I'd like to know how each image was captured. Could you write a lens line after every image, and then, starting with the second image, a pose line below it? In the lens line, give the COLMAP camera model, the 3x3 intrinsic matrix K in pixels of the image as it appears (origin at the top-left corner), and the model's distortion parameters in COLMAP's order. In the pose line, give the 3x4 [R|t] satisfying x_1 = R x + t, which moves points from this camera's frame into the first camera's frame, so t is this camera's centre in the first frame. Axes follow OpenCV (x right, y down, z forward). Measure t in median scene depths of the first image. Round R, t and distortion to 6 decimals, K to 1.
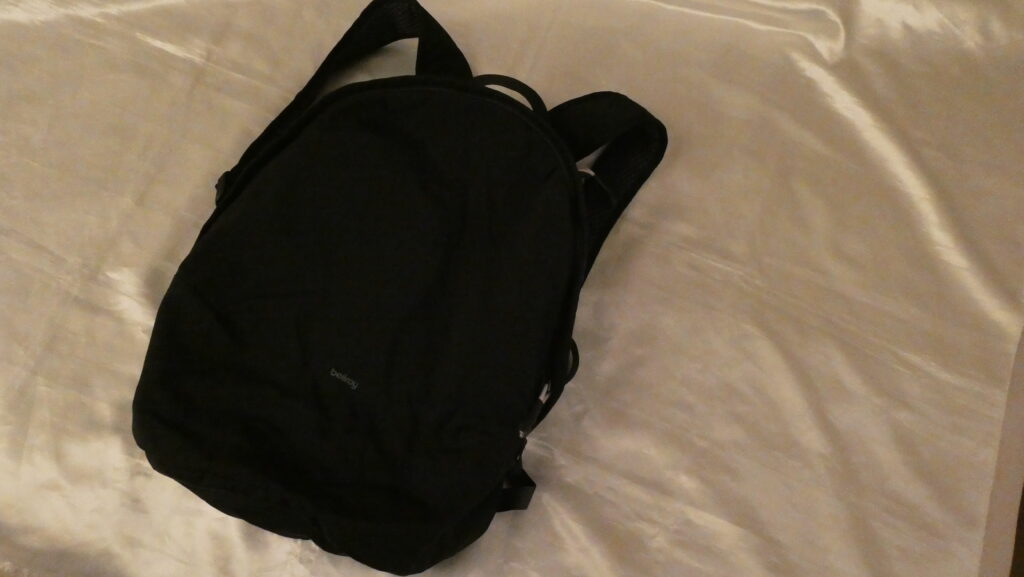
lens RADIAL K [[727.8, 0, 512.0], [0, 727.8, 288.5], [0, 0, 1]] dist [0.003026, -0.002096]
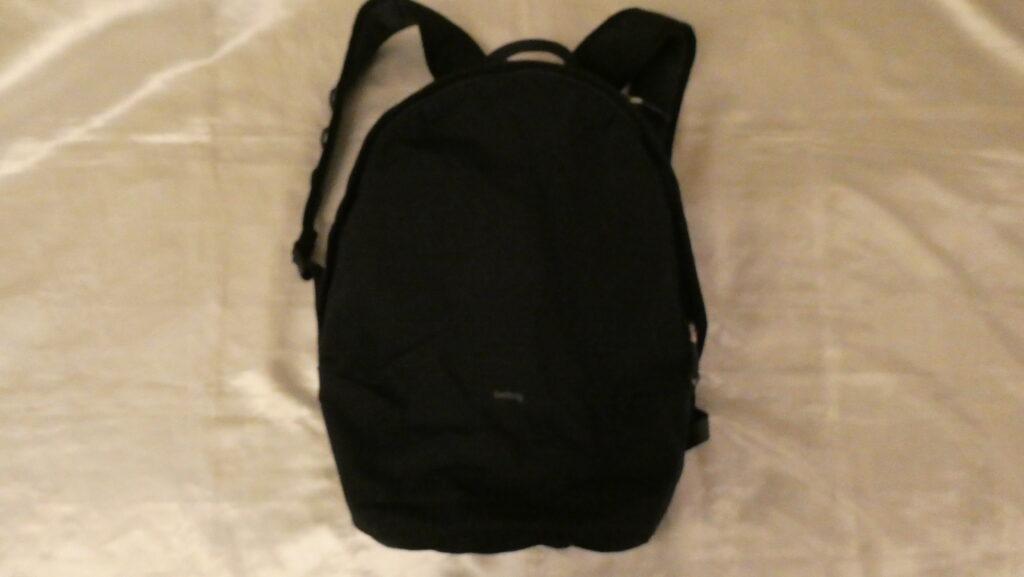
lens RADIAL K [[727.9, 0, 512.0], [0, 727.9, 288.5], [0, 0, 1]] dist [-0.003294, -0.001952]
pose [[0.925770, -0.378067, 0.004008, -0.151737], [0.372076, 0.912880, 0.167957, -0.160298], [-0.067158, -0.153998, 0.985786, 0.012279]]
